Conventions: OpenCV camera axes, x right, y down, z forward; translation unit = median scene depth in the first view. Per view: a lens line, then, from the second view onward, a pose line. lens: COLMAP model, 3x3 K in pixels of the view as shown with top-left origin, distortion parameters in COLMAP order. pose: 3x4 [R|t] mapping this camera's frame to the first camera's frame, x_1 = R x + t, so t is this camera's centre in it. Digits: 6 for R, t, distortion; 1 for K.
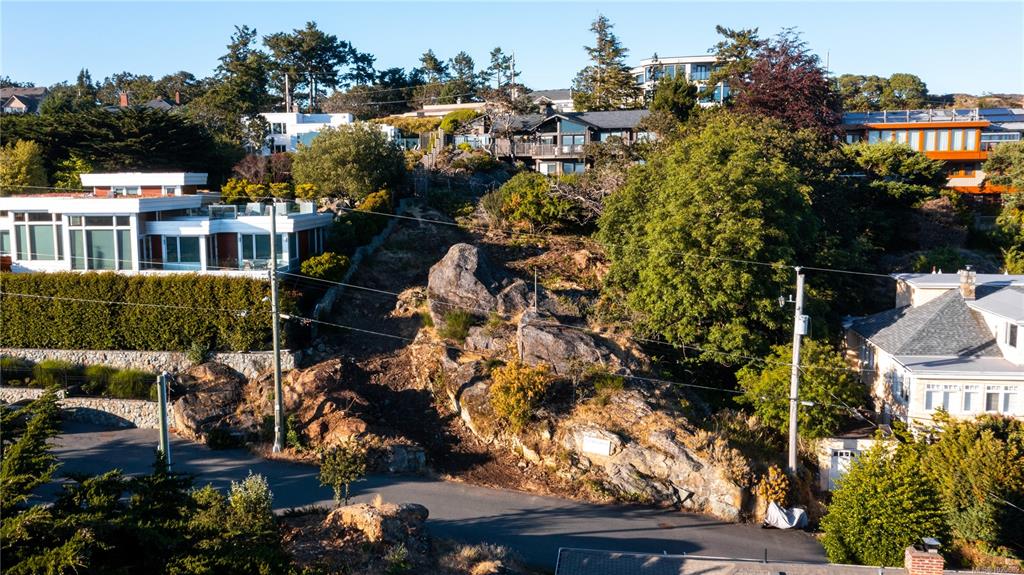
lens RADIAL K [[871.2, 0, 464.8], [0, 871.2, 284.0], [0, 0, 1]] dist [-0.015525, -0.004489]
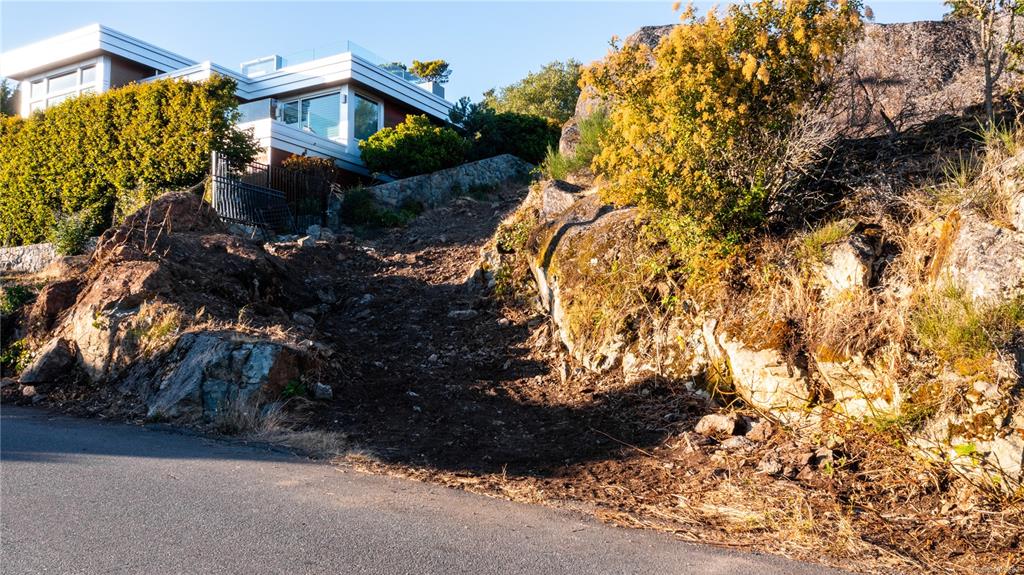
lens RADIAL K [[808.1, 0, 510.0], [0, 808.1, 296.1], [0, 0, 1]] dist [-0.012326, -0.001490]
pose [[0.936643, -0.019309, -0.349754, 0.071822], [-0.049057, 0.981409, -0.185553, 0.178346], [0.346834, 0.190955, 0.918282, 0.673973]]
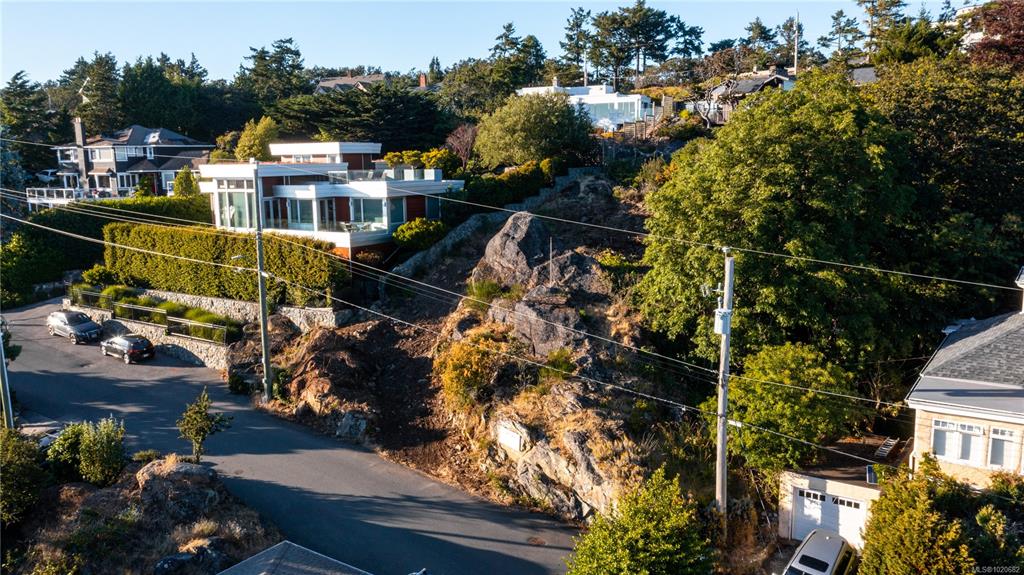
lens RADIAL K [[808.1, 0, 510.0], [0, 808.1, 296.1], [0, 0, 1]] dist [-0.012326, -0.001490]
pose [[0.905357, 0.067212, -0.419299, 0.388971], [-0.045336, 0.997050, 0.061933, -0.008968], [0.422224, -0.037062, 0.905733, 0.202812]]
